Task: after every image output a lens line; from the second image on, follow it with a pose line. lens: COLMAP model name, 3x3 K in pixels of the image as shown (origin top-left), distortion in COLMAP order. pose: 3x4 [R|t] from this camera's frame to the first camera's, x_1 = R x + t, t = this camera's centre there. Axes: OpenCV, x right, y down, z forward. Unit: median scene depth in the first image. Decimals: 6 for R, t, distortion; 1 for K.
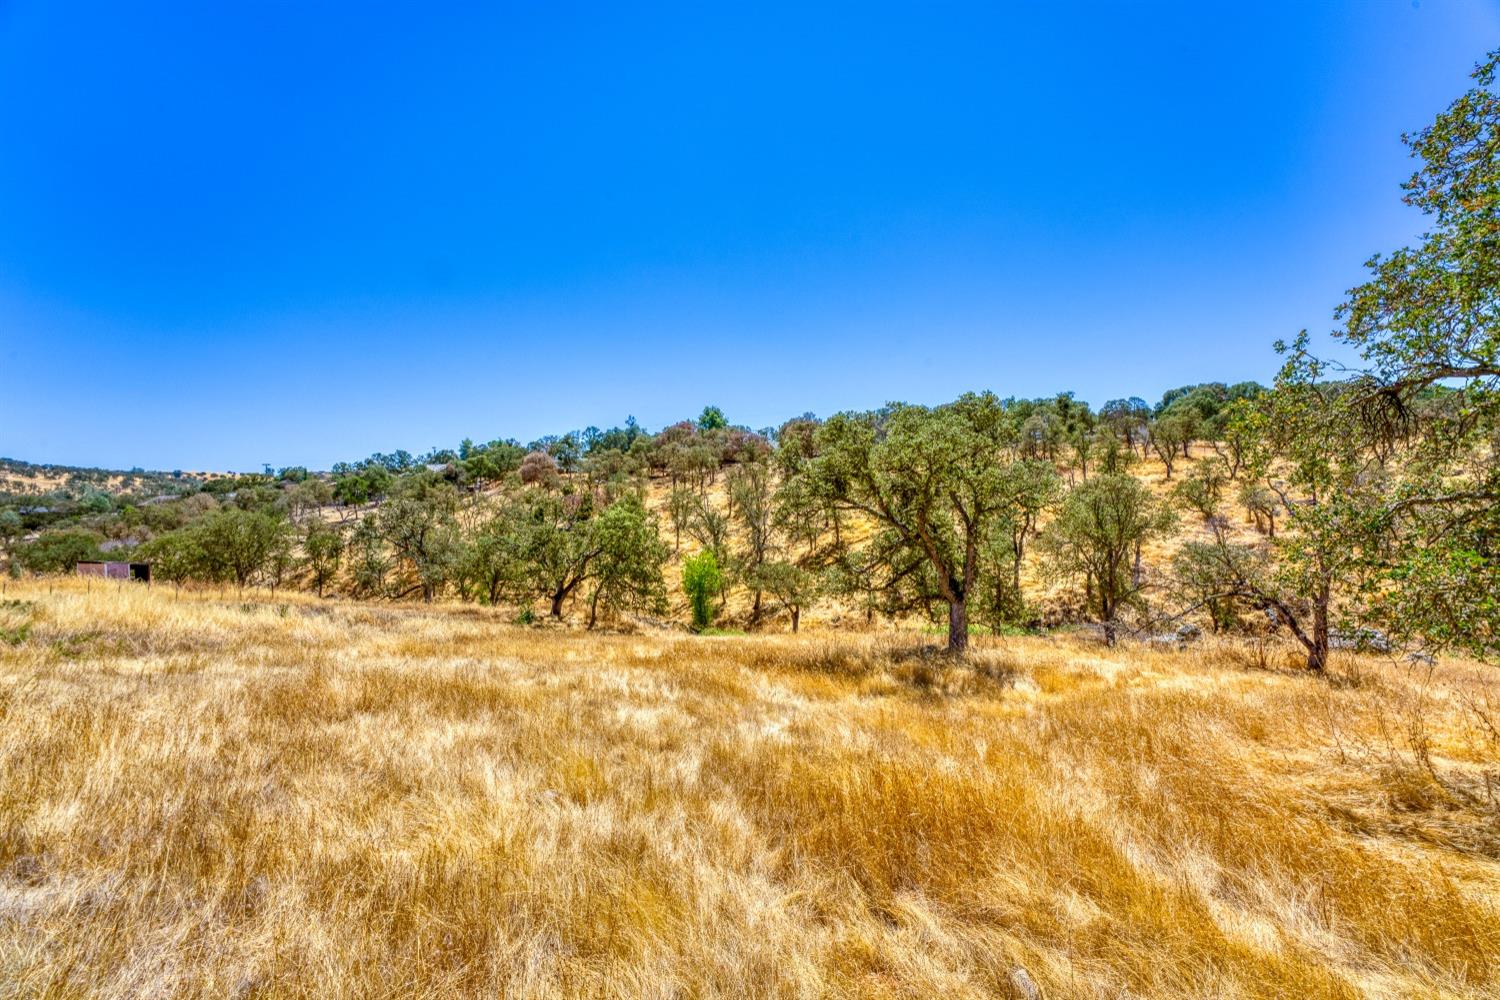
lens RADIAL K [[604.2, 0, 750.0], [0, 604.2, 500.0], [0, 0, 1]] dist [-0.018830, 0.000276]
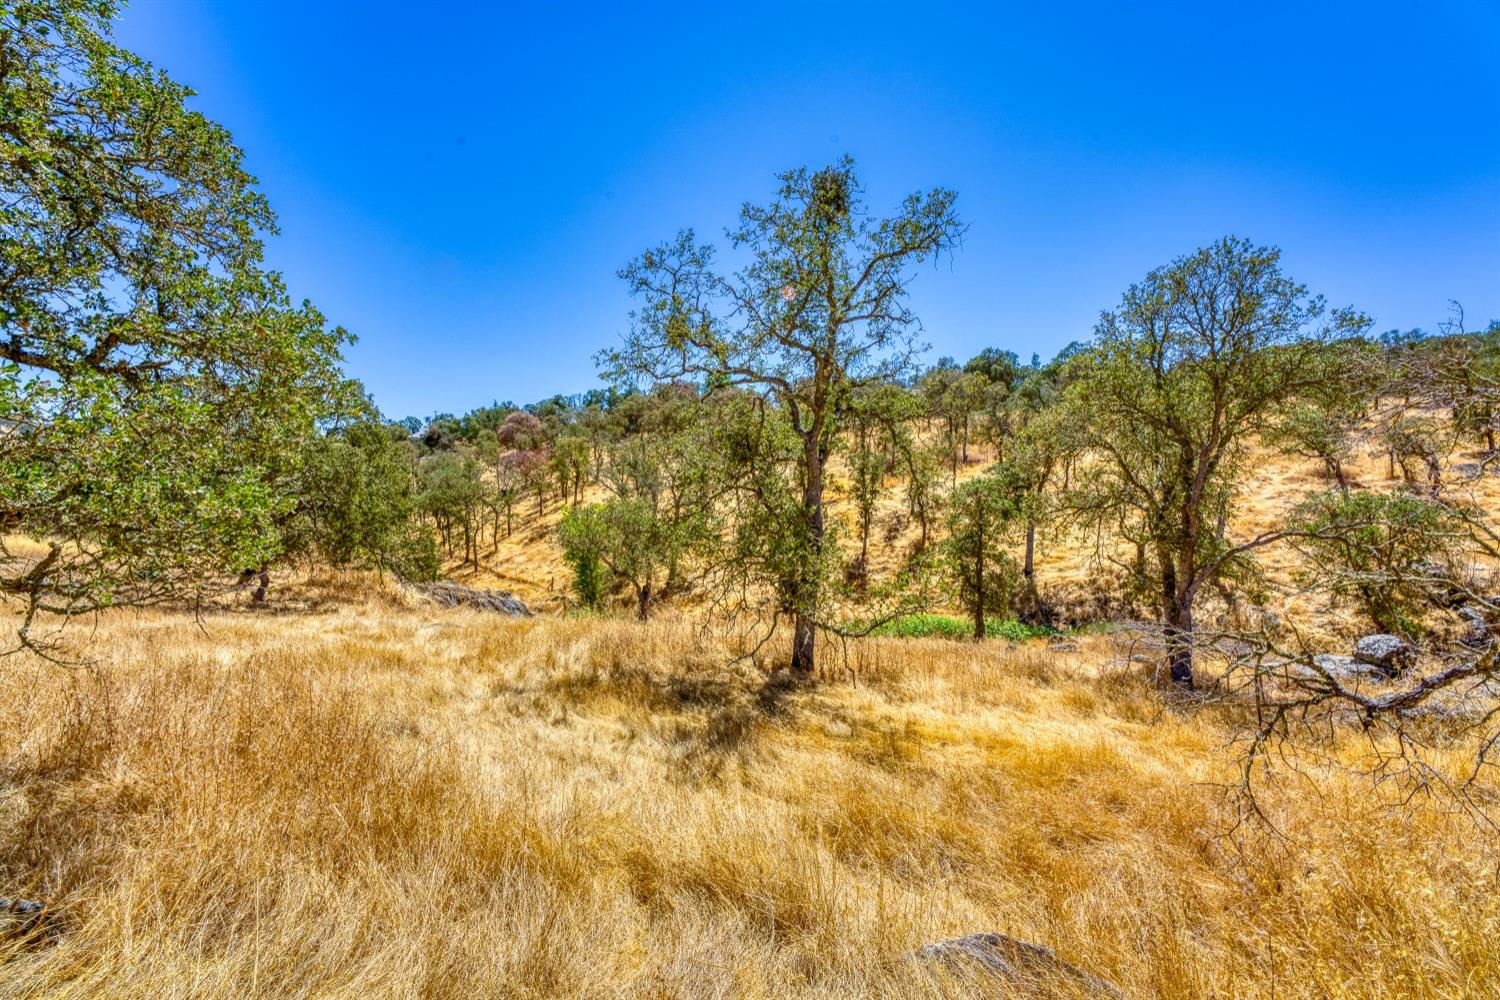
lens RADIAL K [[604.2, 0, 750.0], [0, 604.2, 500.0], [0, 0, 1]] dist [-0.018830, 0.000276]
pose [[0.997085, 0.020604, -0.073461, 0.178763], [-0.018461, 0.999387, 0.029732, 0.059136], [0.074029, -0.028289, 0.996855, 0.304528]]
